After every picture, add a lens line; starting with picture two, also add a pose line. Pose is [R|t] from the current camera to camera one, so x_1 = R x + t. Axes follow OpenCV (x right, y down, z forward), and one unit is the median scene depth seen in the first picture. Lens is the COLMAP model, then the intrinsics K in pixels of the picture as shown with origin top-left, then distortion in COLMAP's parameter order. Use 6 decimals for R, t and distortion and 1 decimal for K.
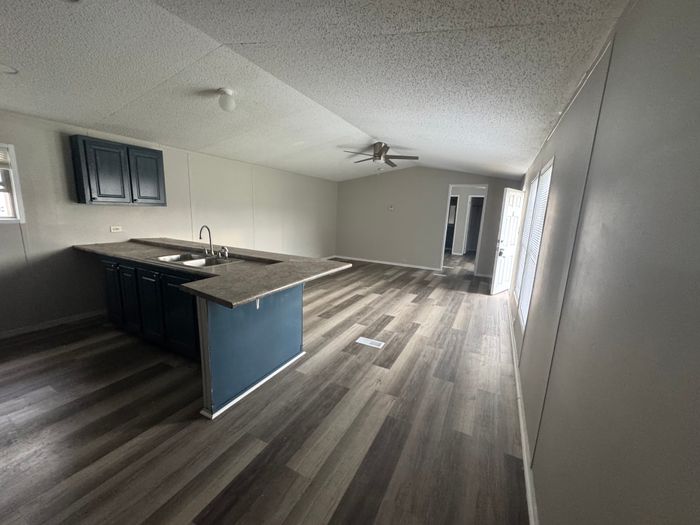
lens RADIAL K [[281.7, 0, 349.9], [0, 281.7, 261.8], [0, 0, 1]] dist [0.000578, -0.000125]
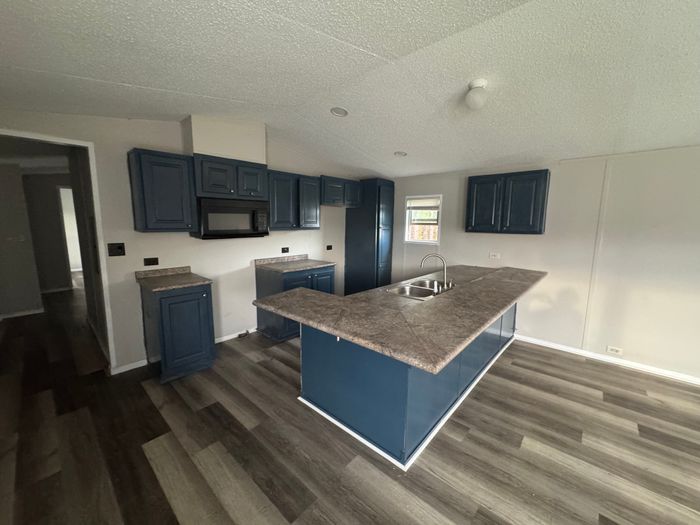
lens RADIAL K [[281.7, 0, 350.0], [0, 281.7, 262.5], [0, 0, 1]] dist [0.000578, -0.000125]
pose [[-0.253119, 0.092353, -0.963017, 0.558427], [-0.190731, 0.971132, 0.143262, -0.235169], [0.948447, 0.219940, -0.228197, 1.259831]]
